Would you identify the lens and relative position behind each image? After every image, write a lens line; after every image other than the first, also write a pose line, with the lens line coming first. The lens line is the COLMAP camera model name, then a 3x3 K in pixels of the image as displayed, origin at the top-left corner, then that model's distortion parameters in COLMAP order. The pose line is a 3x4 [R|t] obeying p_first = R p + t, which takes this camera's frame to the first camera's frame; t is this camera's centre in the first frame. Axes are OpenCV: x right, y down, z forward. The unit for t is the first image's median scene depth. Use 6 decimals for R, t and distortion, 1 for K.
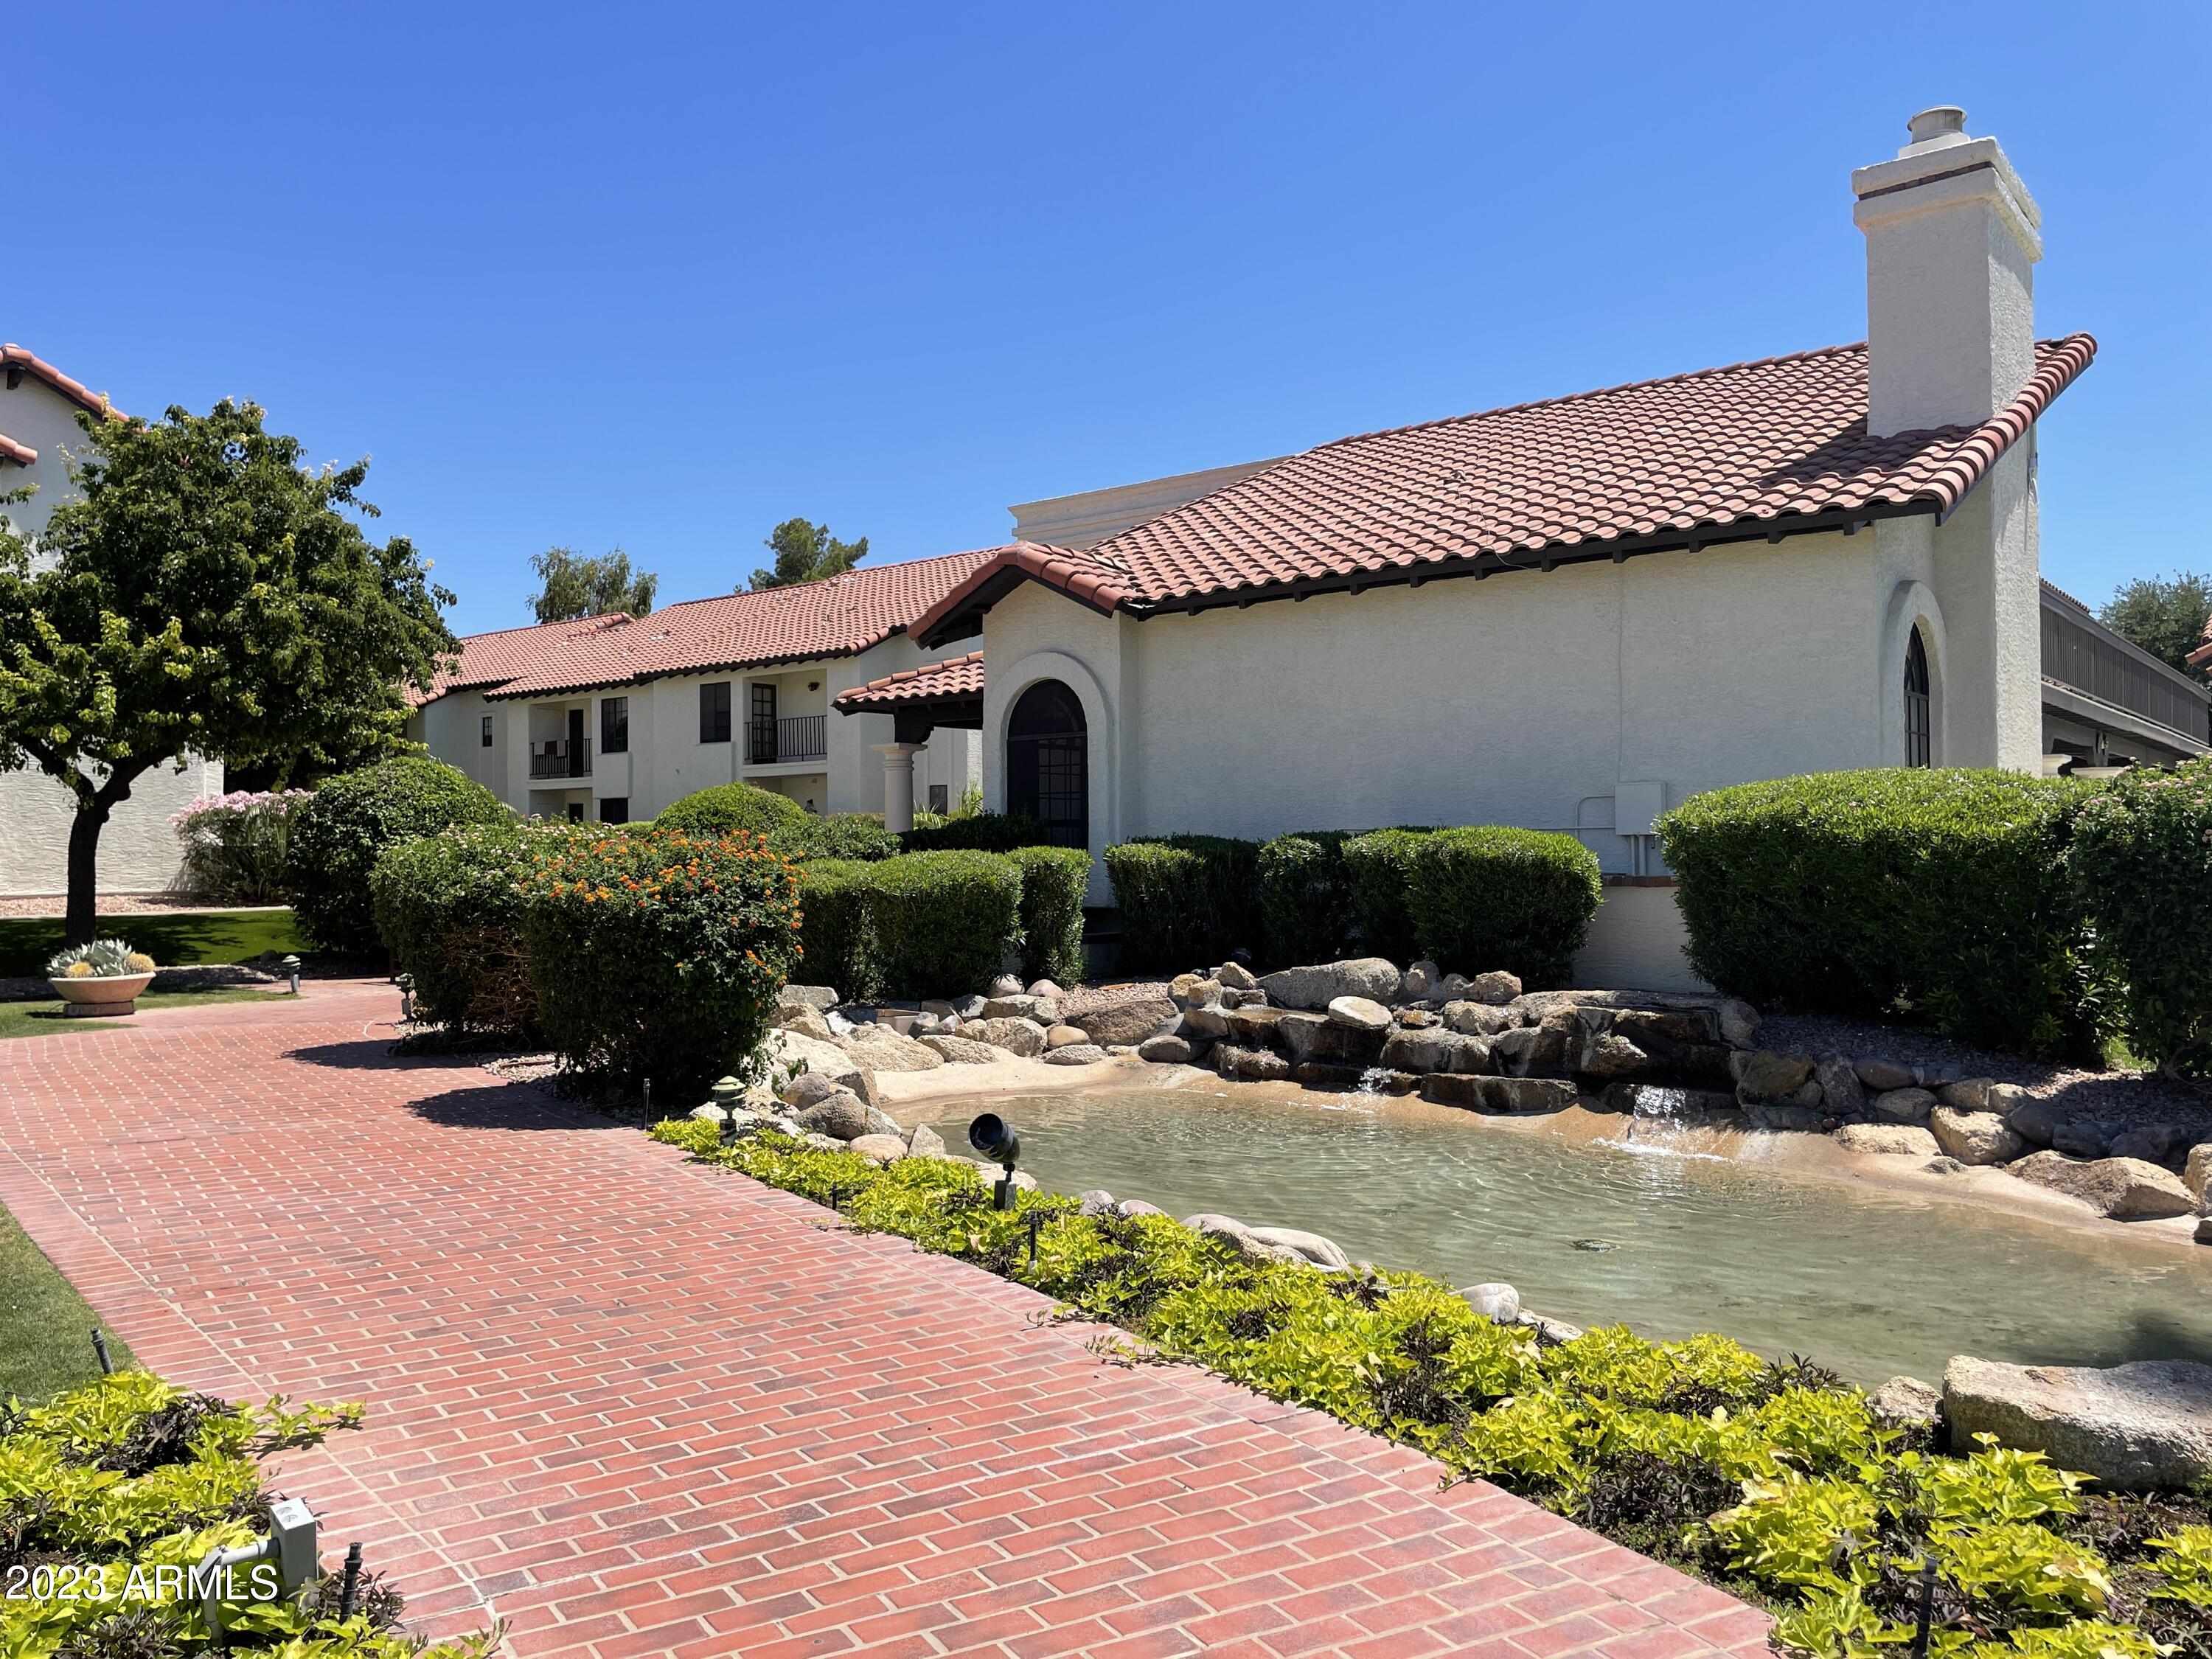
lens RADIAL K [[1732.2, 0, 1106.0], [0, 1732.2, 829.5], [0, 0, 1]] dist [0.009887, 0.001943]
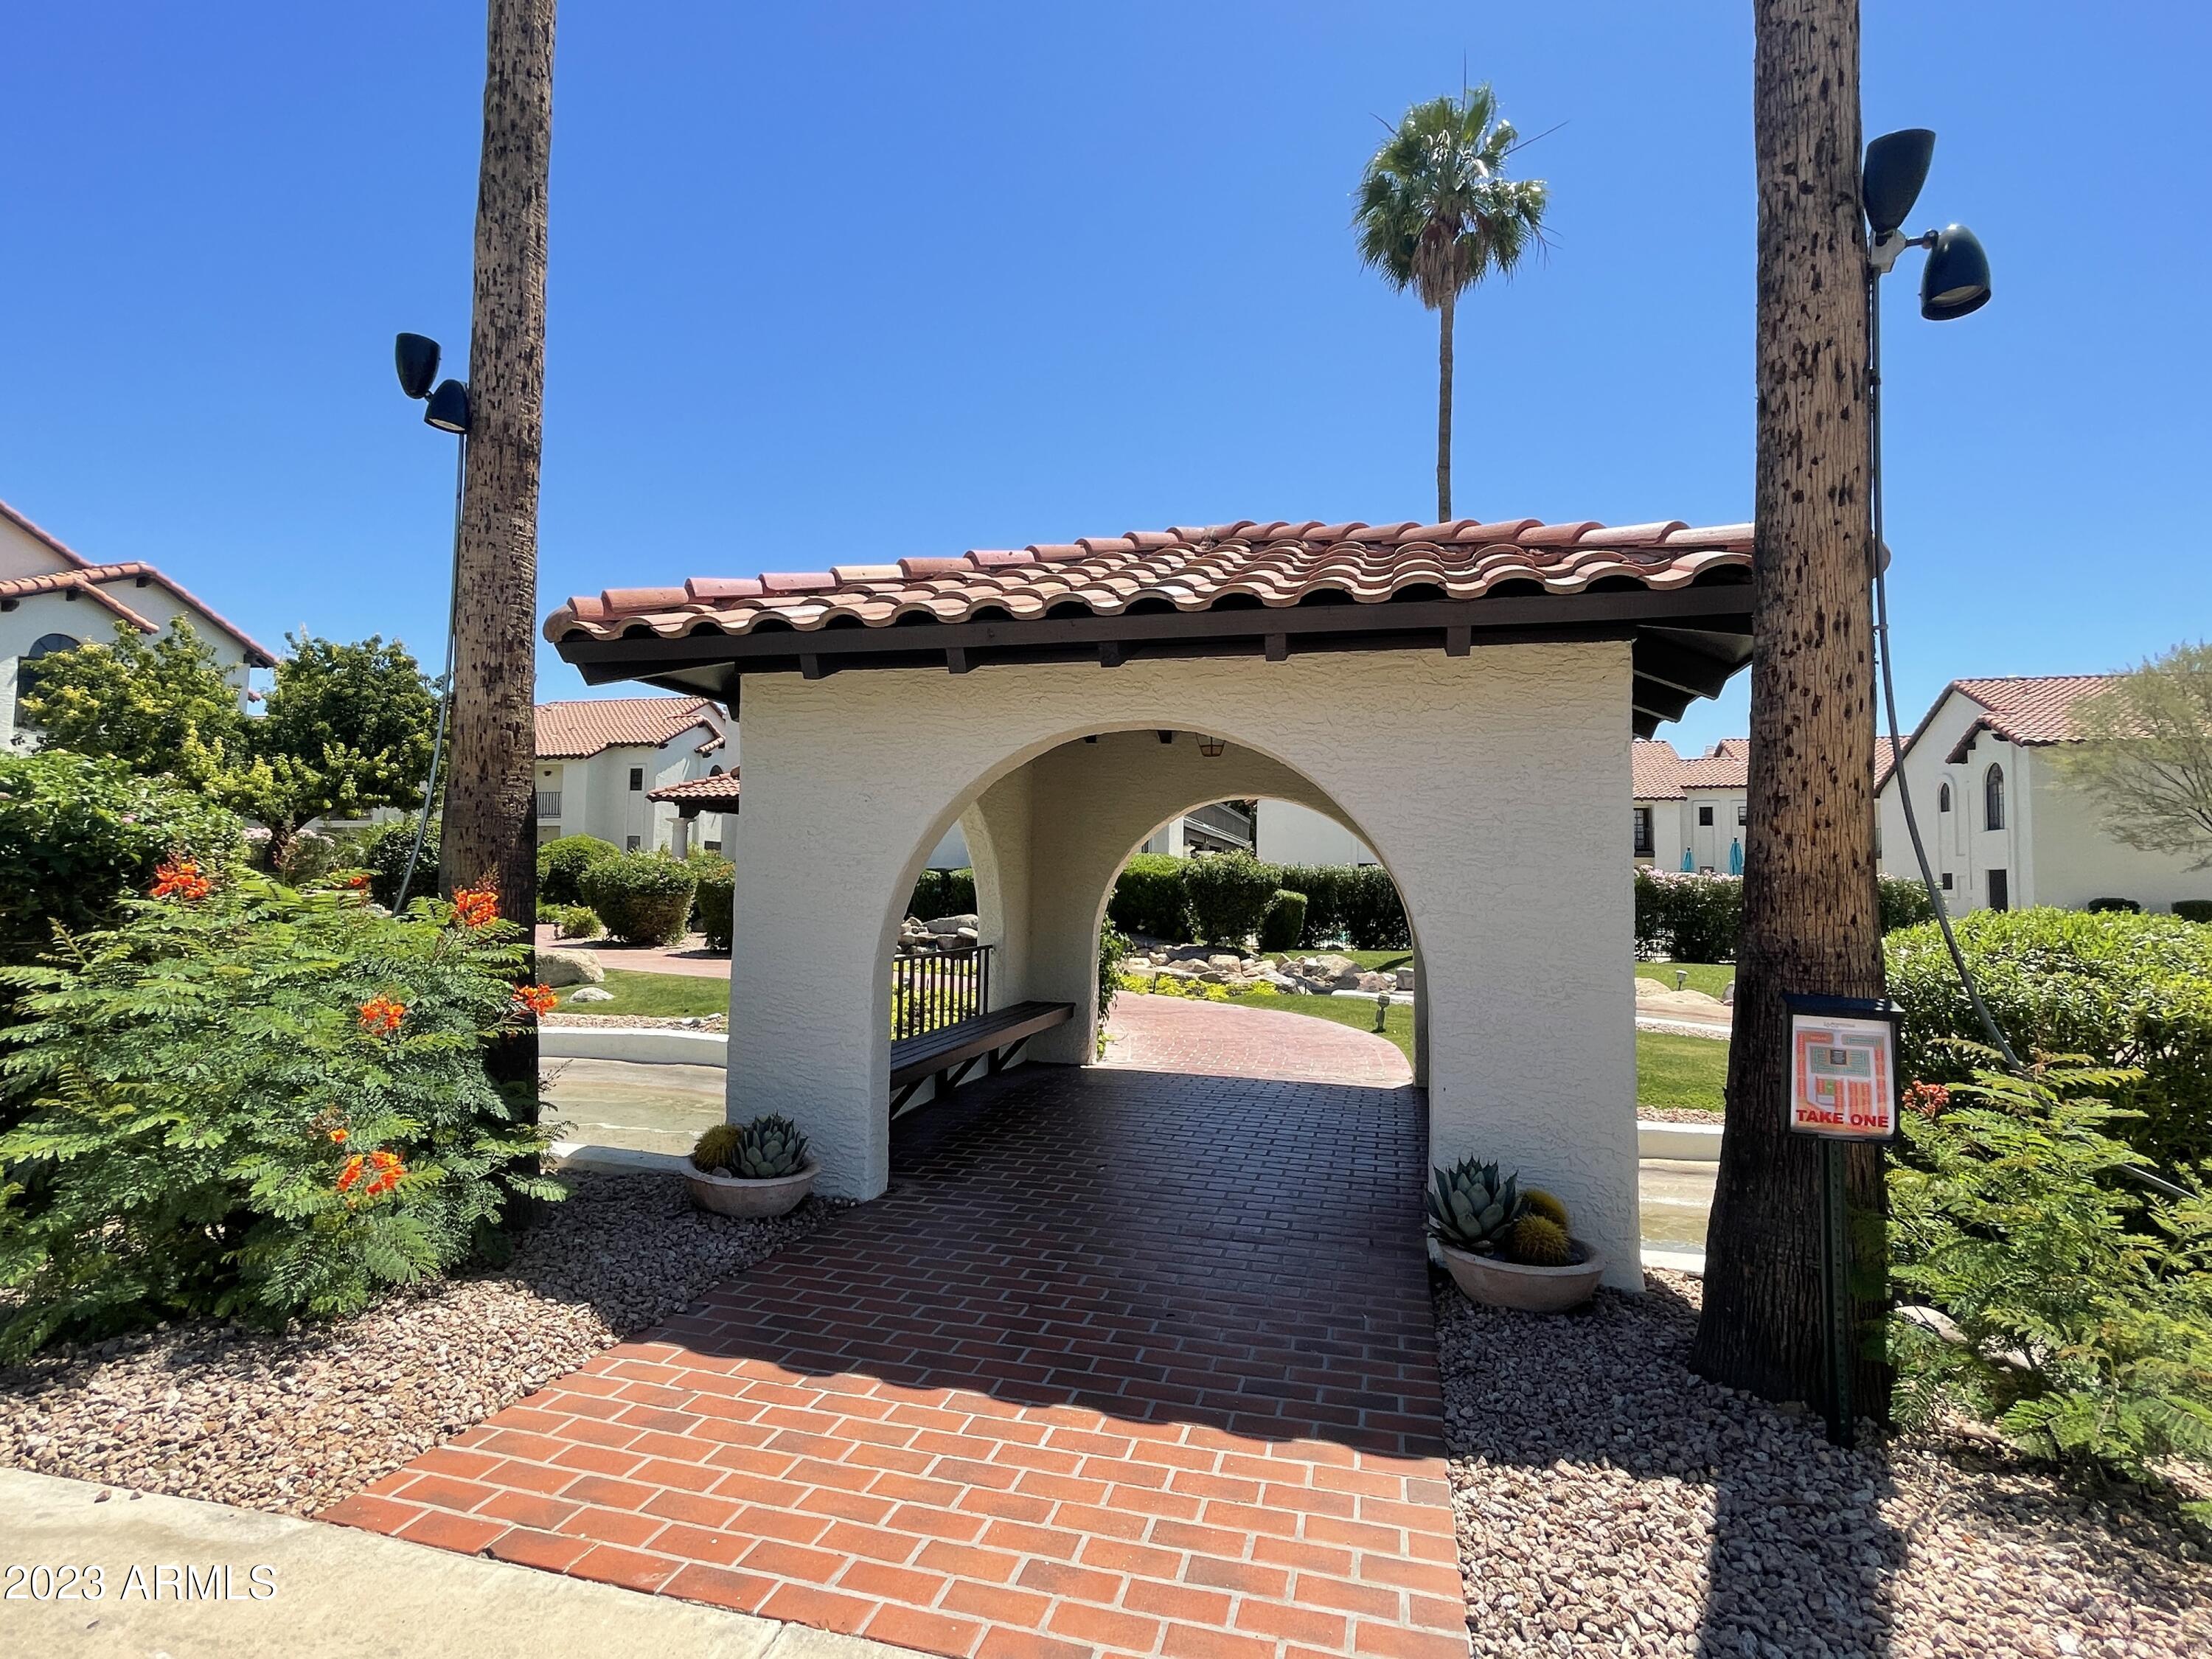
lens RADIAL K [[1030.3, 0, 1106.0], [0, 1030.3, 829.5], [0, 0, 1]] dist [-0.000290, 0.000003]
pose [[0.915436, 0.043251, 0.400133, -0.229989], [-0.028302, 0.998666, -0.043199, 0.002107], [-0.401468, 0.028222, 0.915438, -0.450361]]
